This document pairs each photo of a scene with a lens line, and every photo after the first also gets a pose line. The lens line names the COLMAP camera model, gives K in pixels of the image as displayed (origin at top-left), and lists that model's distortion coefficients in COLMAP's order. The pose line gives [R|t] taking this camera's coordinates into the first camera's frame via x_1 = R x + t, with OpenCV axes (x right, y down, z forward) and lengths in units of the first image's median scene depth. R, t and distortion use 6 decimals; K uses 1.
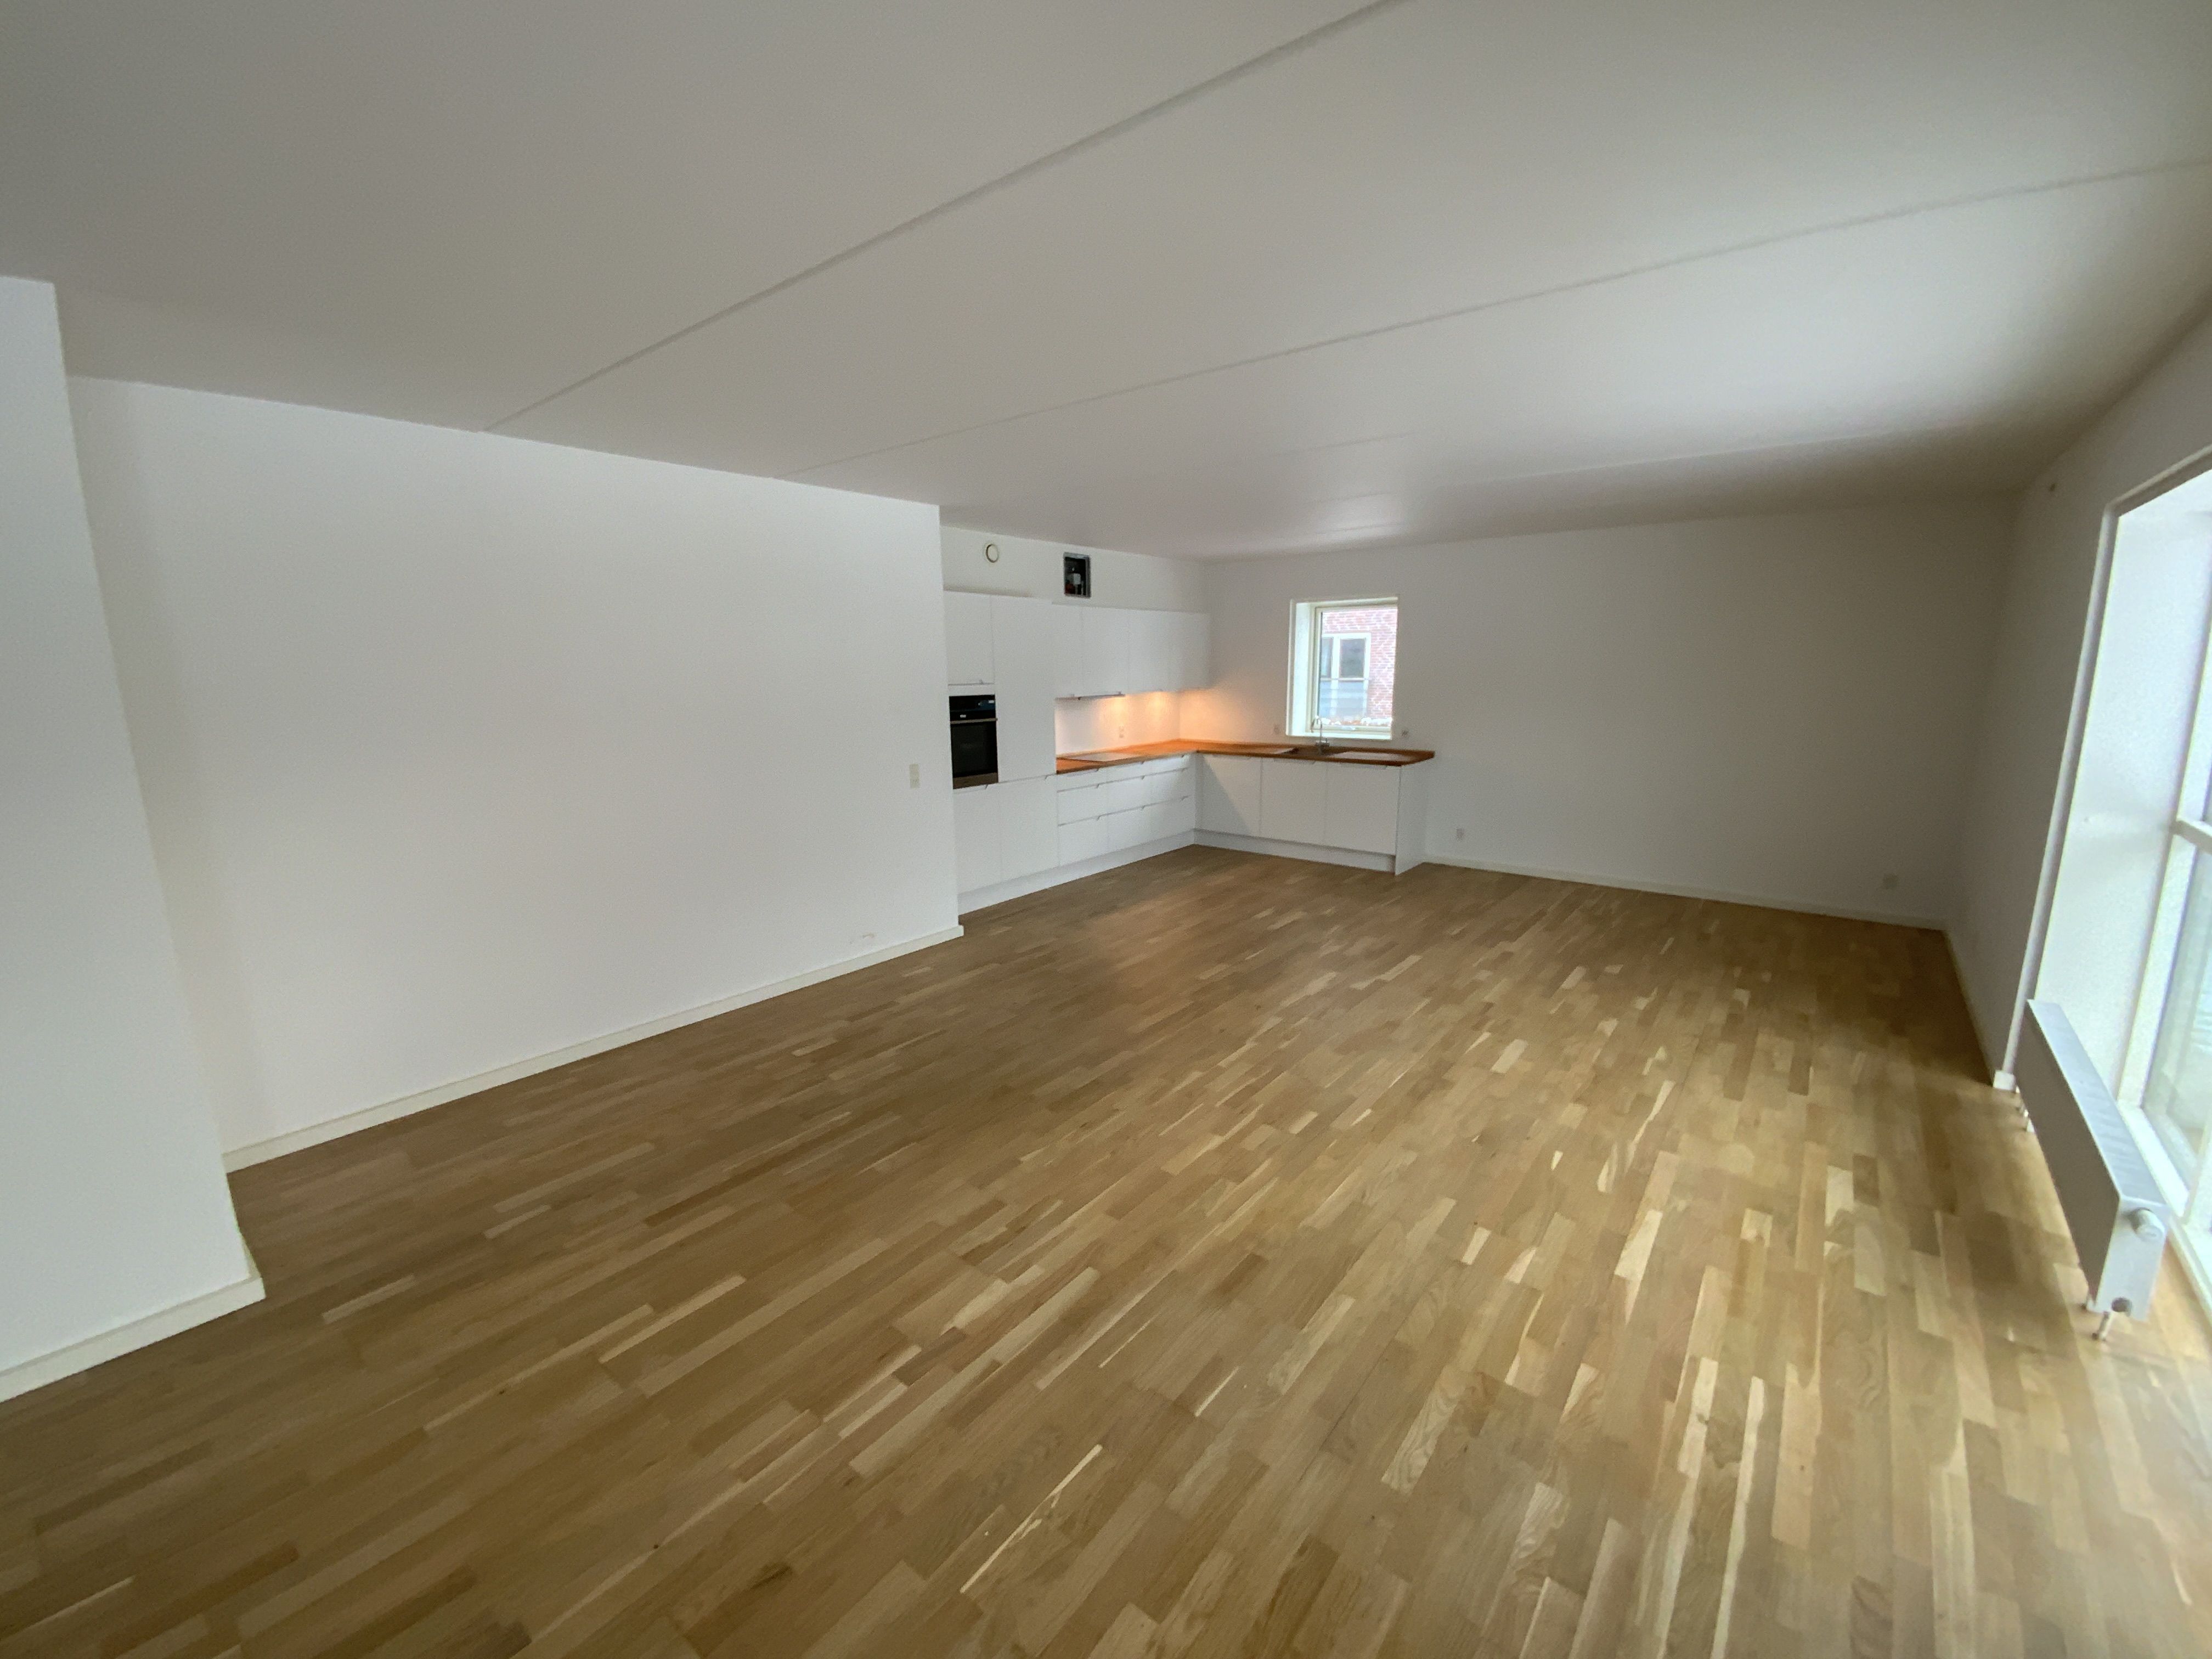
lens RADIAL K [[895.1, 0, 1106.0], [0, 895.1, 829.5], [0, 0, 1]] dist [0.001680, 0.000010]
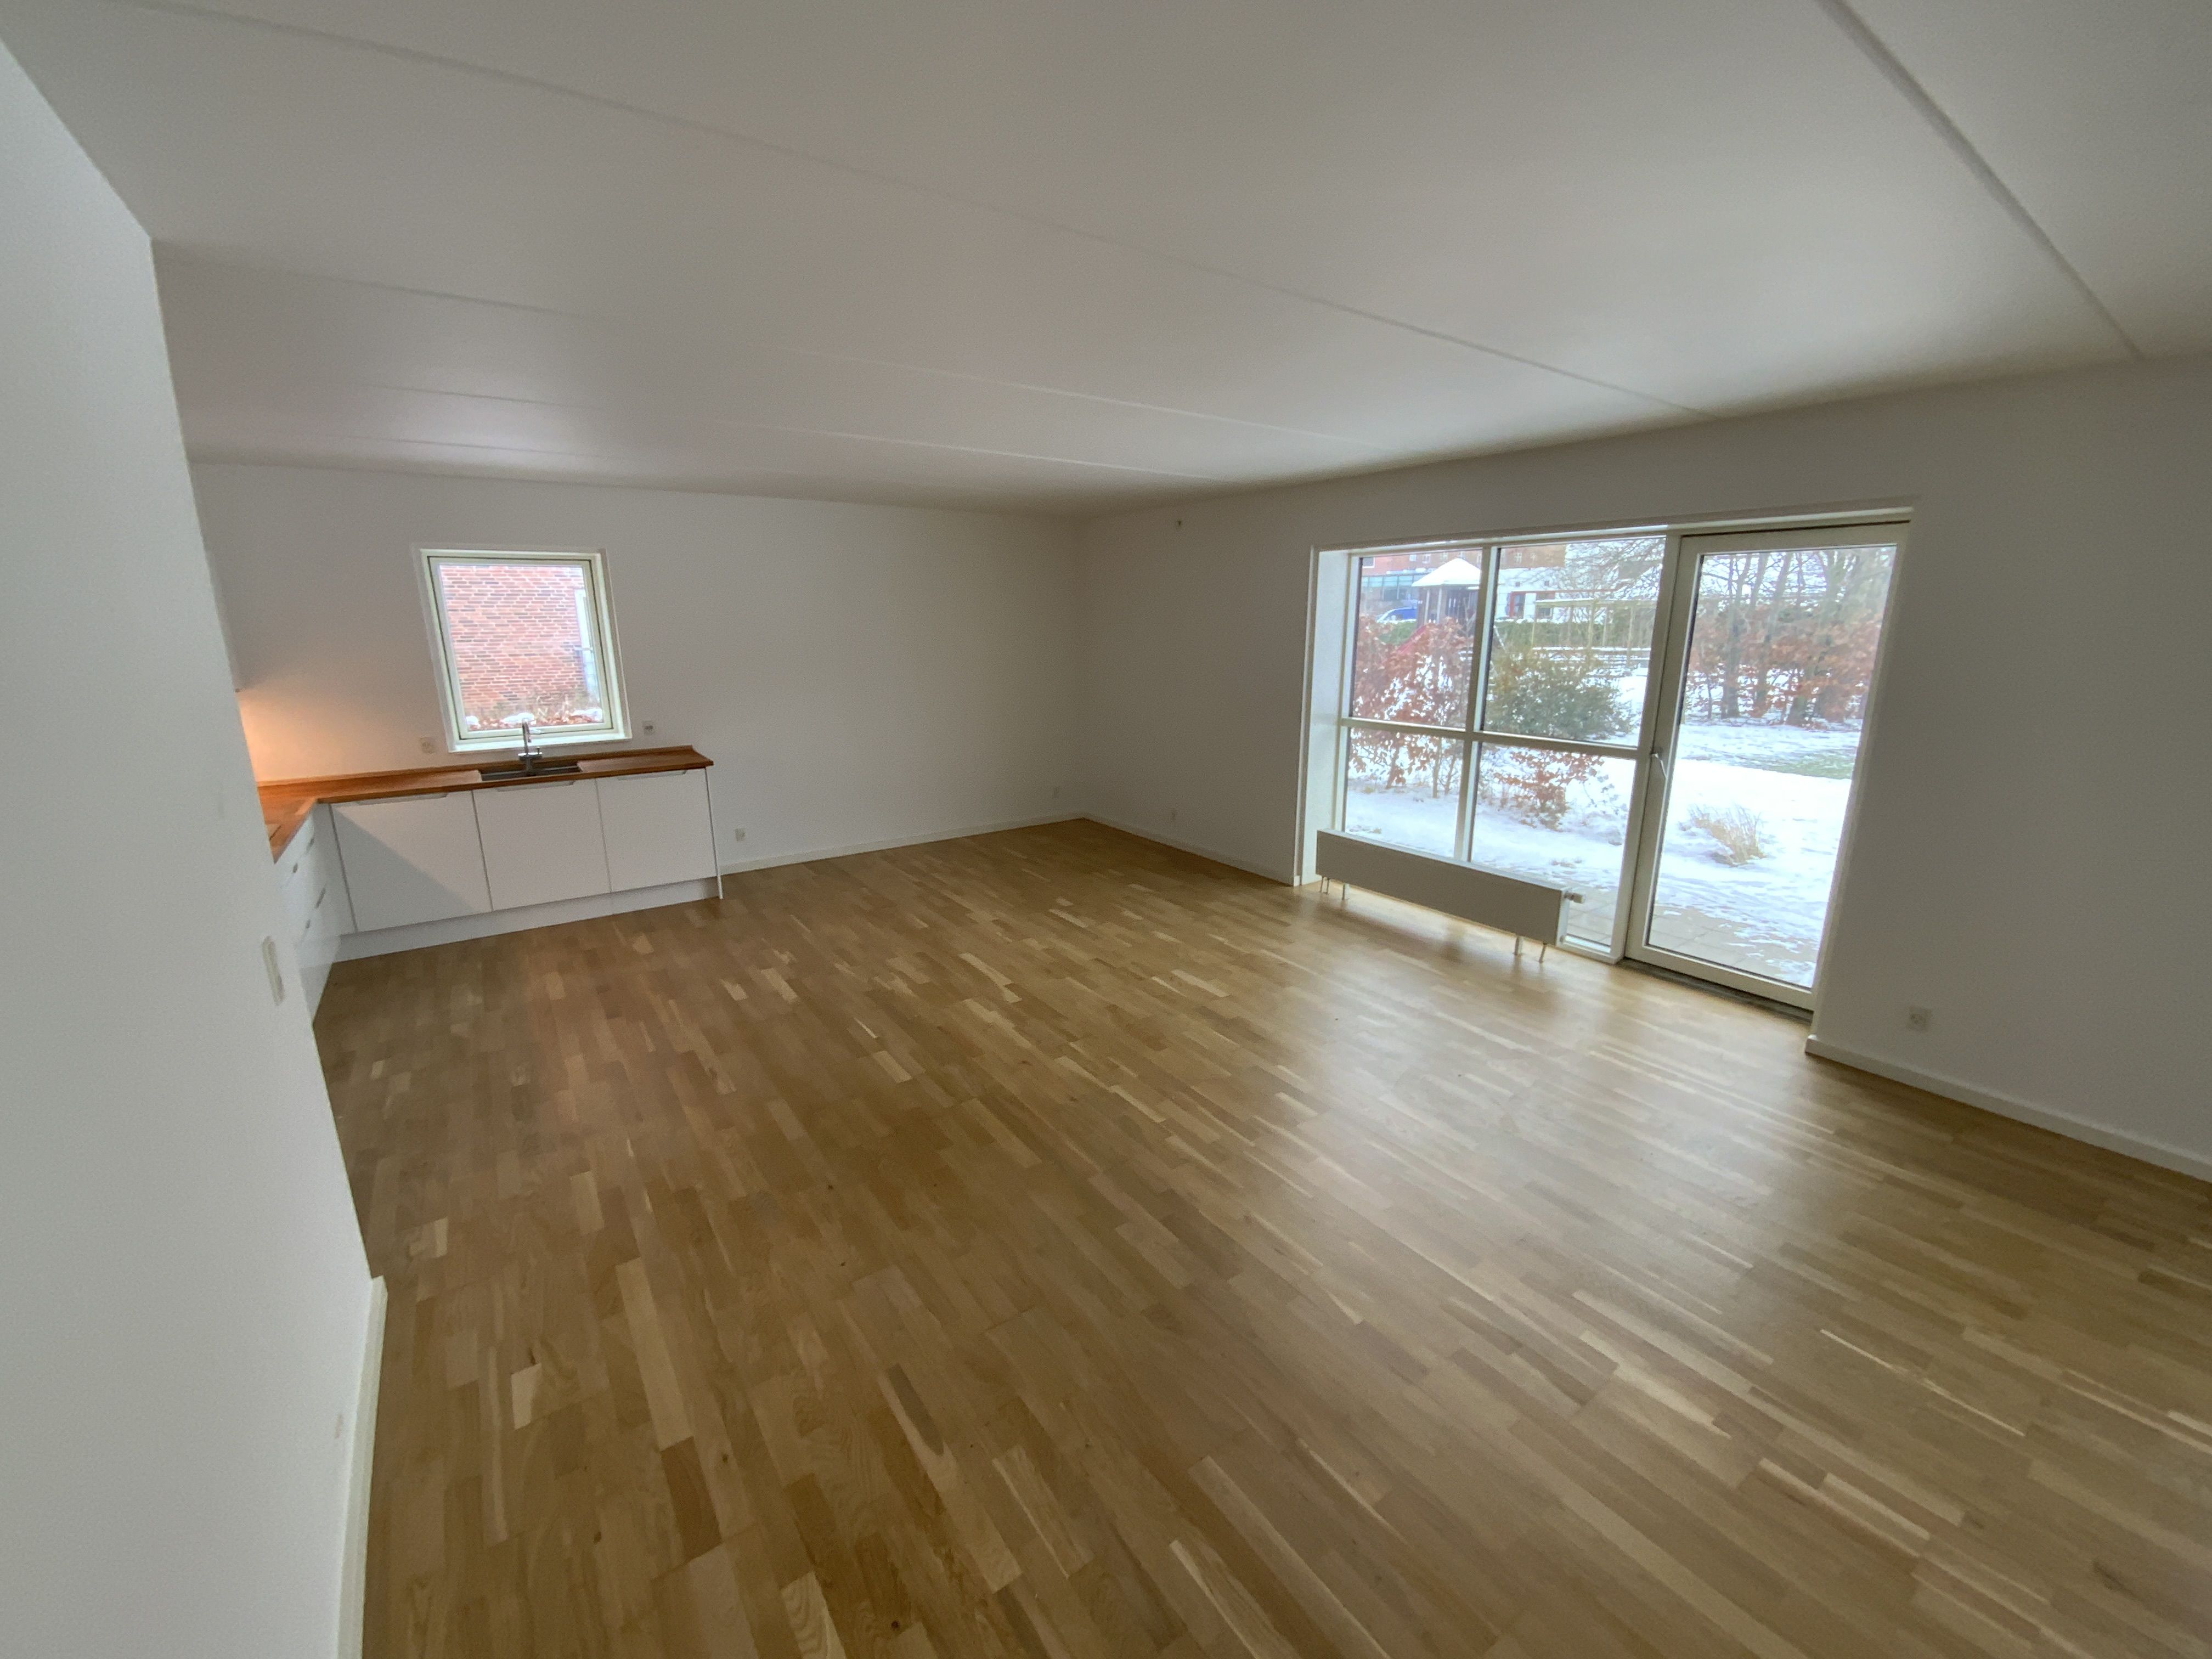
lens RADIAL K [[895.1, 0, 1106.0], [0, 895.1, 829.5], [0, 0, 1]] dist [0.001680, 0.000010]
pose [[0.259936, -0.221664, 0.939839, -0.549359], [0.181584, 0.967153, 0.177884, -0.147774], [-0.948399, 0.124421, 0.291648, 0.658134]]
